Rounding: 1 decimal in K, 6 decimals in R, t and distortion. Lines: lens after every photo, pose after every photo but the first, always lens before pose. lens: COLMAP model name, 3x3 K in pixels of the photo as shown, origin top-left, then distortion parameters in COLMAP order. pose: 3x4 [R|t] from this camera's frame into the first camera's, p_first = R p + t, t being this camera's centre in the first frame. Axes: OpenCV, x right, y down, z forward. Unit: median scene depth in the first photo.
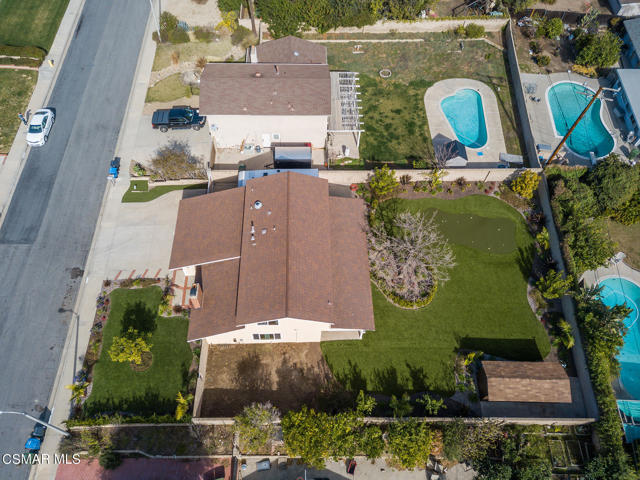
lens RADIAL K [[487.2, 0, 315.6], [0, 487.2, 243.4], [0, 0, 1]] dist [0.036644, -0.002604]
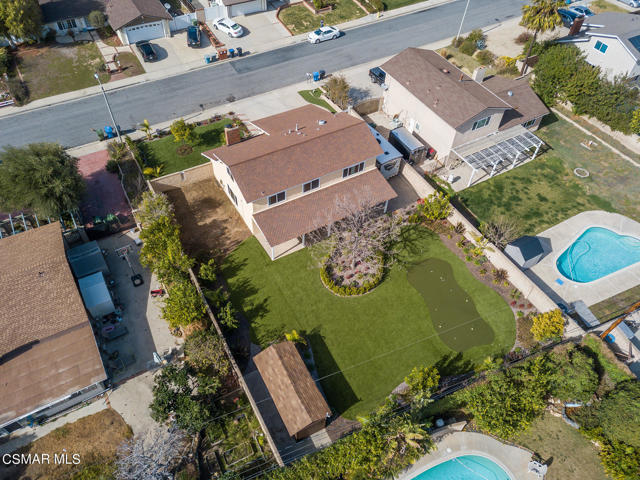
lens RADIAL K [[487.2, 0, 316.9], [0, 487.2, 240.1], [0, 0, 1]] dist [0.036644, -0.002604]
pose [[0.476545, 0.661917, -0.578593, 0.643407], [-0.753346, 0.646702, 0.119359, -0.026693], [0.453183, 0.379001, 0.806835, 0.164324]]
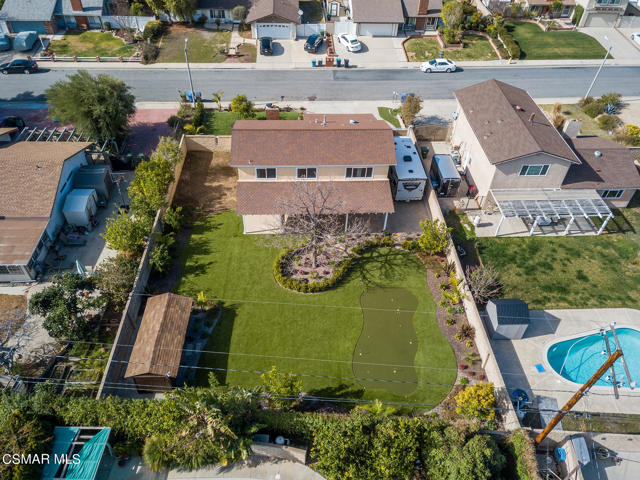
lens RADIAL K [[487.2, 0, 317.4], [0, 487.2, 240.7], [0, 0, 1]] dist [0.036644, -0.002604]
pose [[0.027968, 0.672916, -0.739190, 0.771768], [-0.858949, 0.394419, 0.326558, -0.235987], [0.511297, 0.625793, 0.589032, 0.439632]]
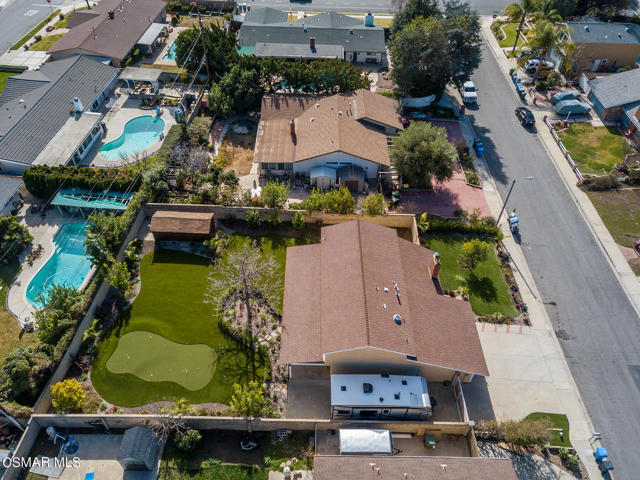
lens RADIAL K [[487.2, 0, 316.4], [0, 487.2, 238.3], [0, 0, 1]] dist [0.036644, -0.002604]
pose [[-0.998588, -0.050232, -0.017261, 0.057933], [-0.004965, -0.235267, 0.971918, -0.873774], [-0.052883, 0.970632, 0.234686, 0.570812]]
